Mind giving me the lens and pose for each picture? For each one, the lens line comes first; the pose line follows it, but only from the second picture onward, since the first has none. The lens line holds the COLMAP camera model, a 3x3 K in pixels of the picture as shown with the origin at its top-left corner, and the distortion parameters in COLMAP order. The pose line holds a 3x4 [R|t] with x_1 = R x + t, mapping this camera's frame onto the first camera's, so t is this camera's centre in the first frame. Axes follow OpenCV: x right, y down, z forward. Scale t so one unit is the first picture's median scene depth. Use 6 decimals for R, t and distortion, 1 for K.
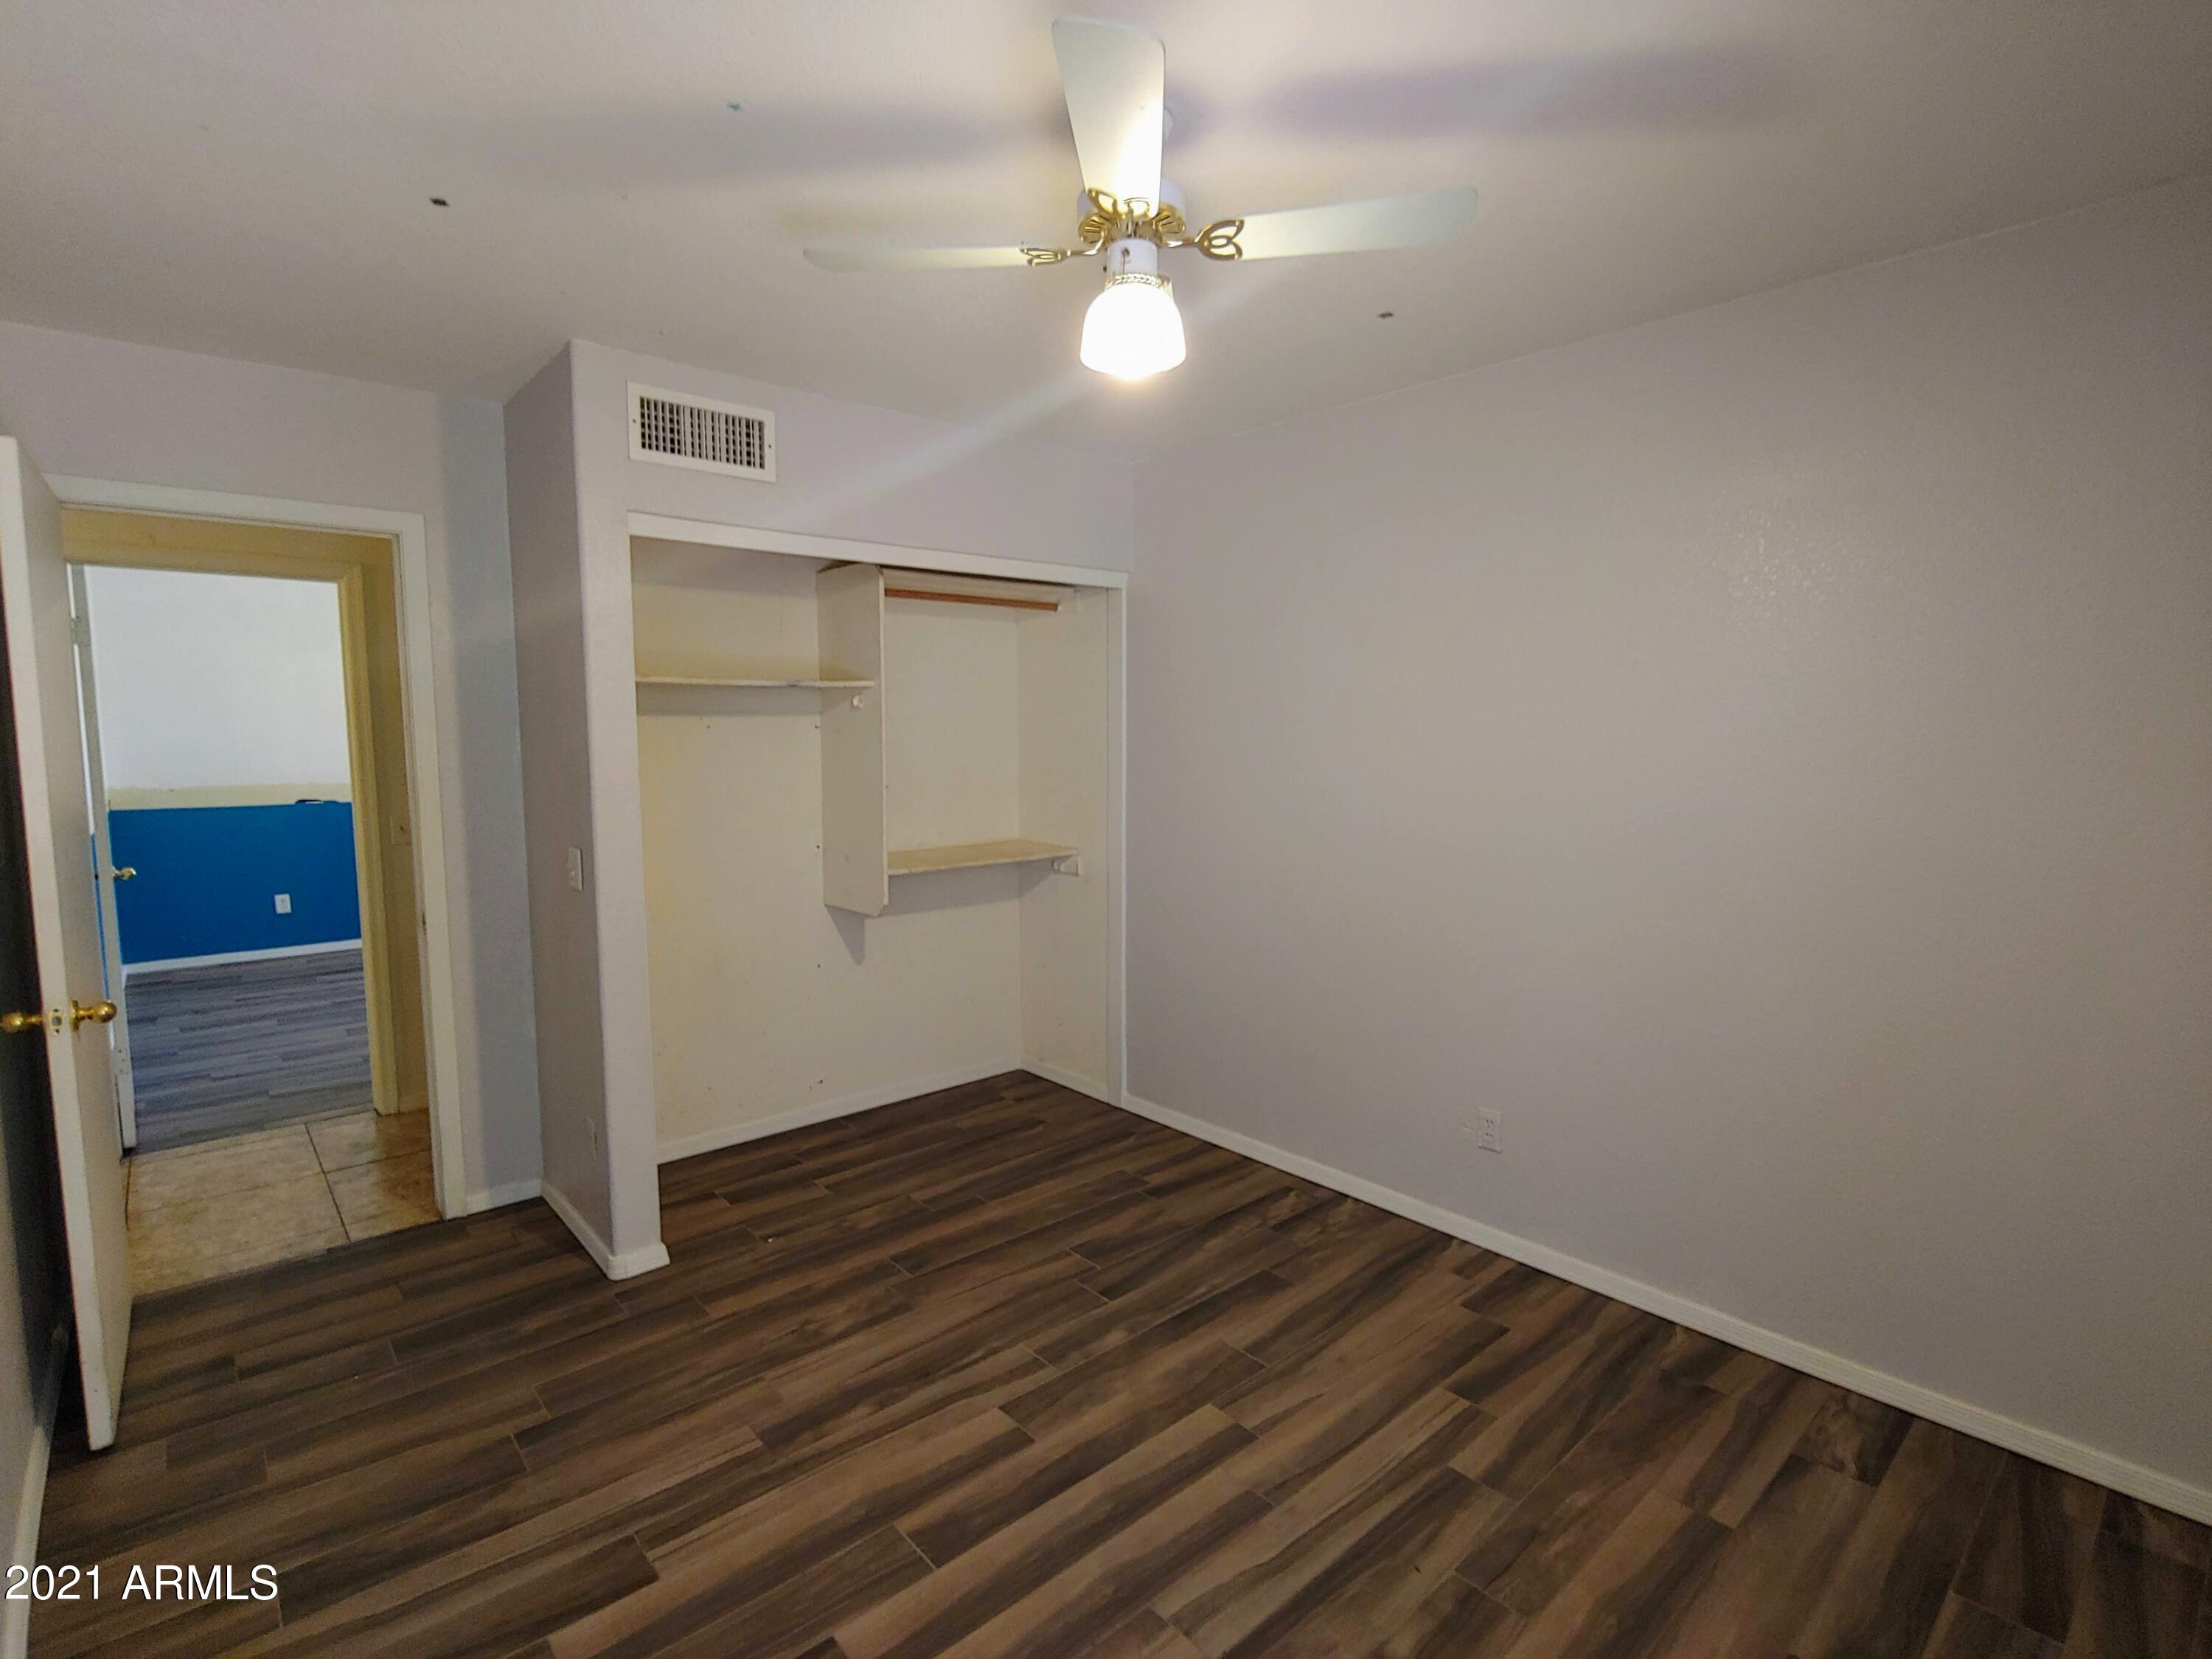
lens RADIAL K [[1067.9, 0, 1106.0], [0, 1067.9, 829.5], [0, 0, 1]] dist [-0.001836, -0.000635]
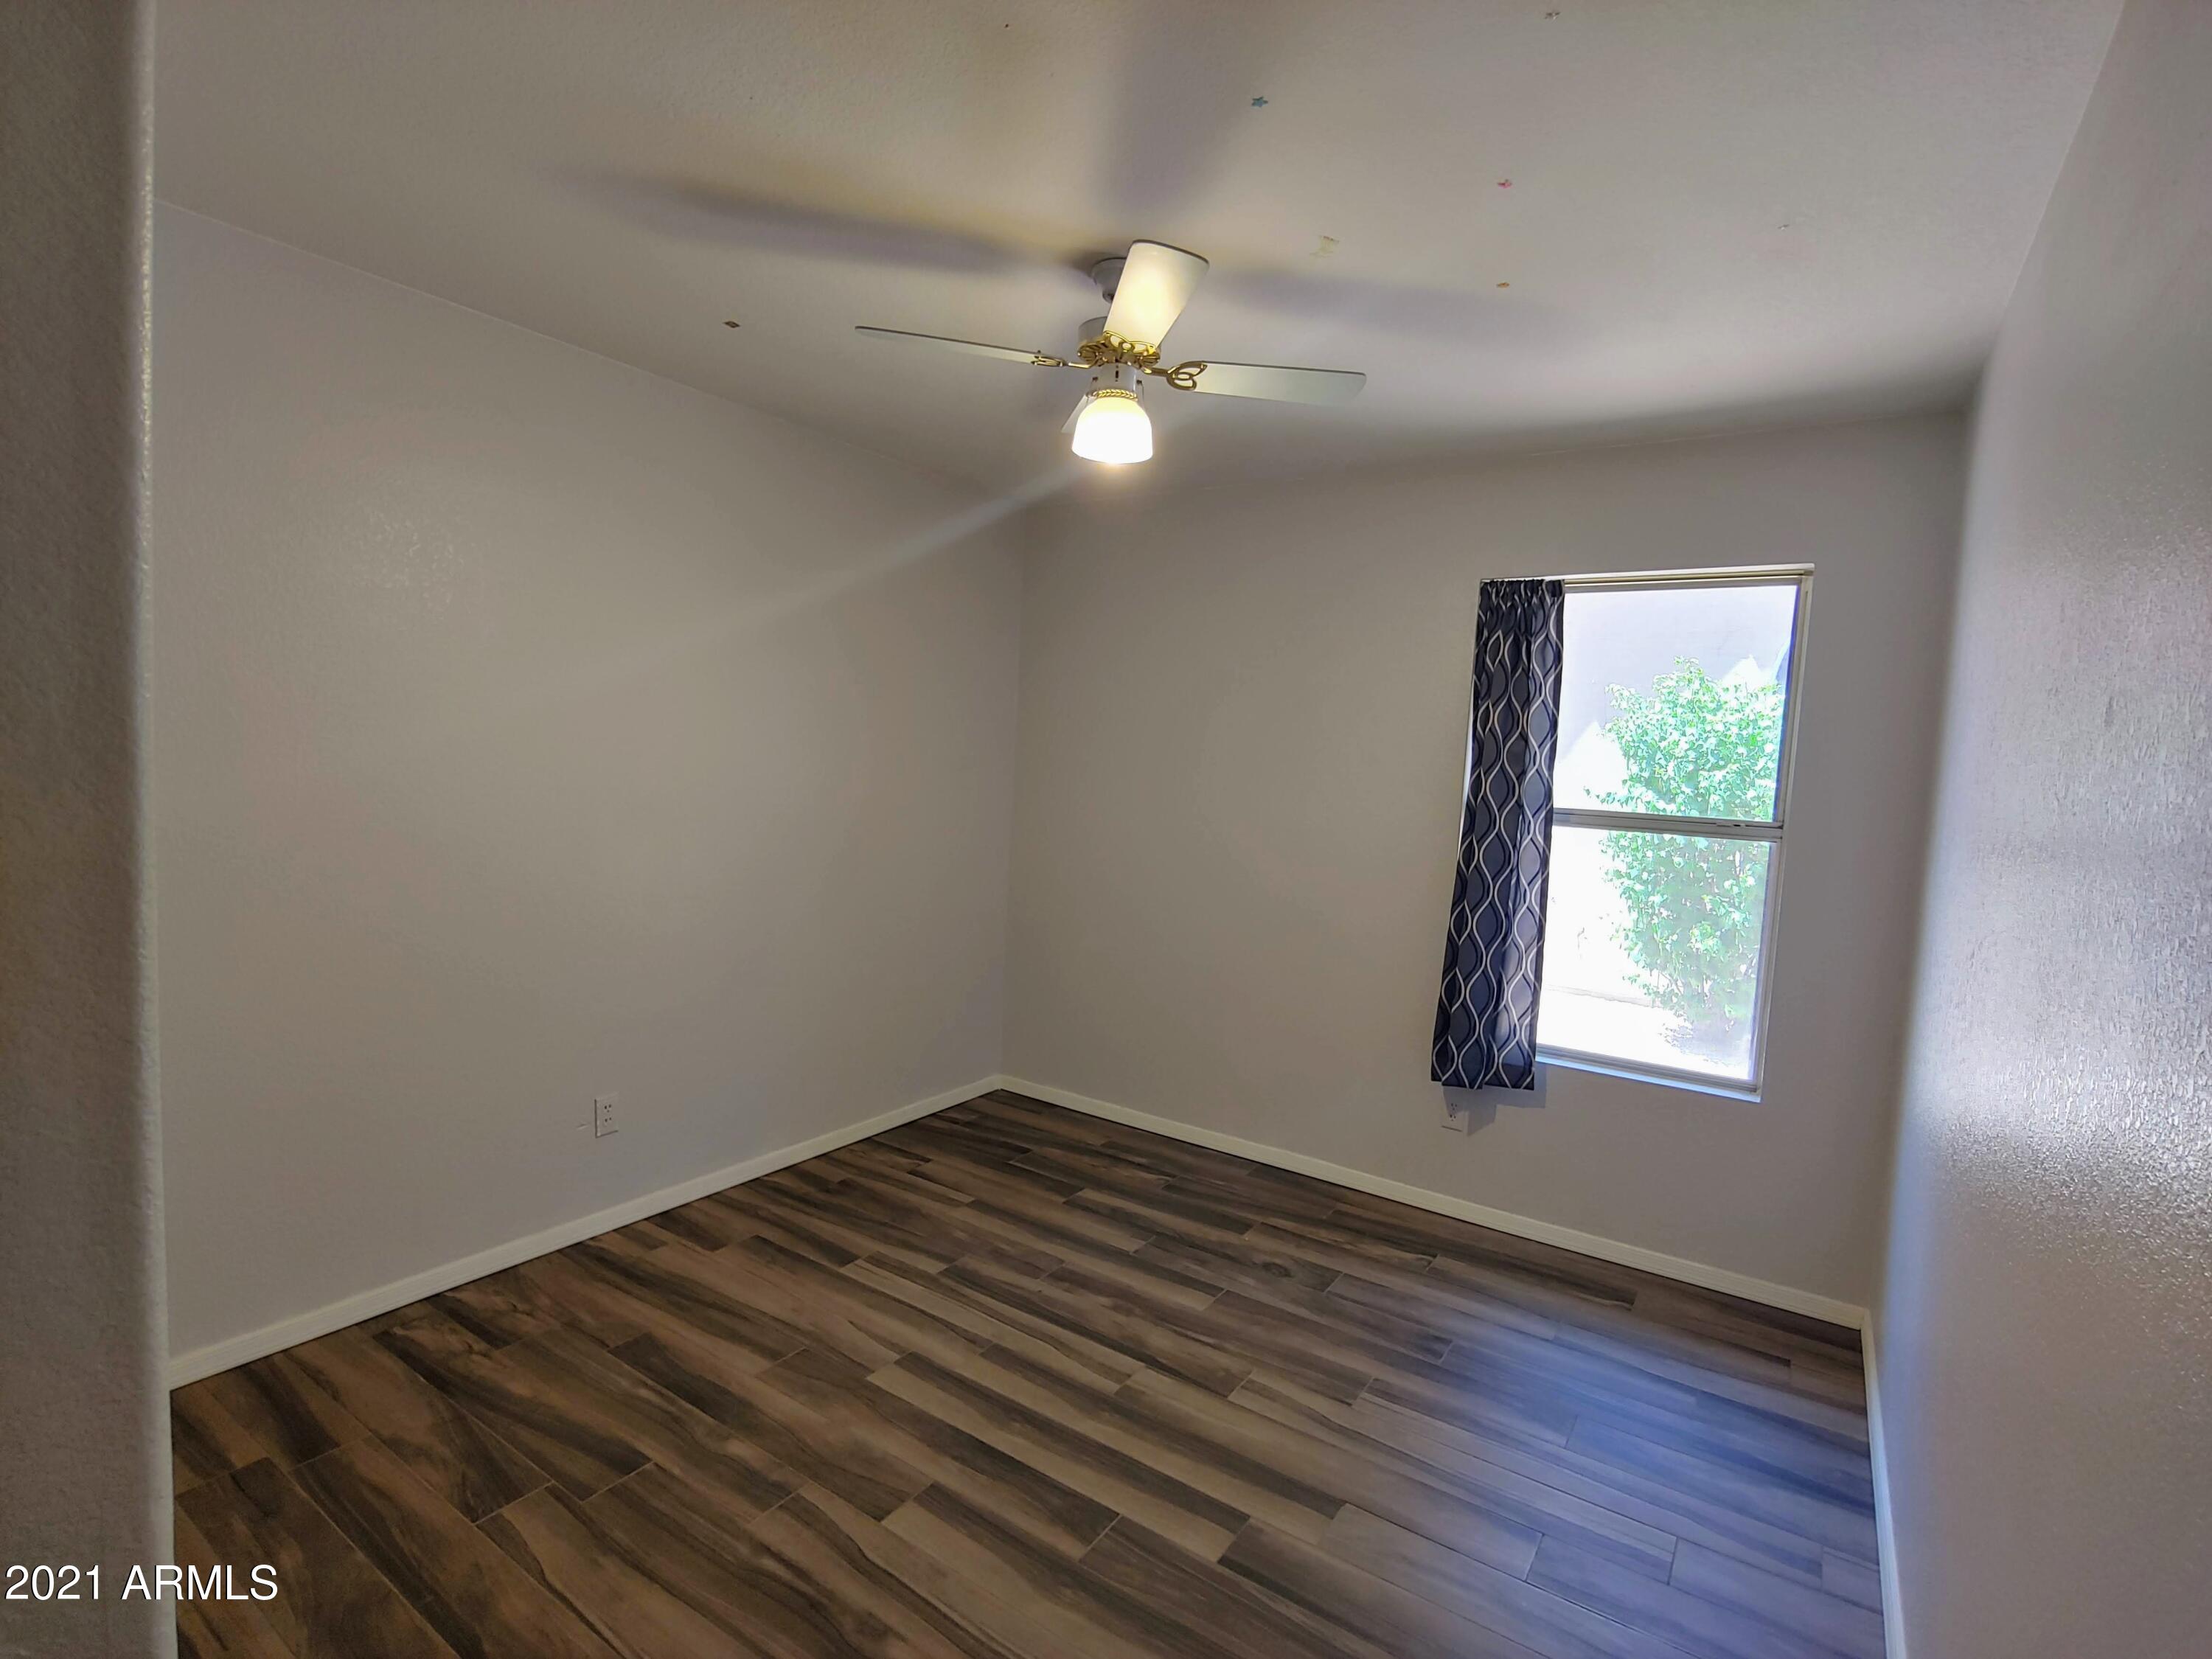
lens RADIAL K [[1067.9, 0, 1106.0], [0, 1067.9, 829.5], [0, 0, 1]] dist [-0.001836, -0.000635]
pose [[-0.247288, -0.080958, 0.965554, -0.901450], [0.041610, 0.994697, 0.094058, -0.080355], [-0.968048, 0.063436, -0.242608, 0.970173]]
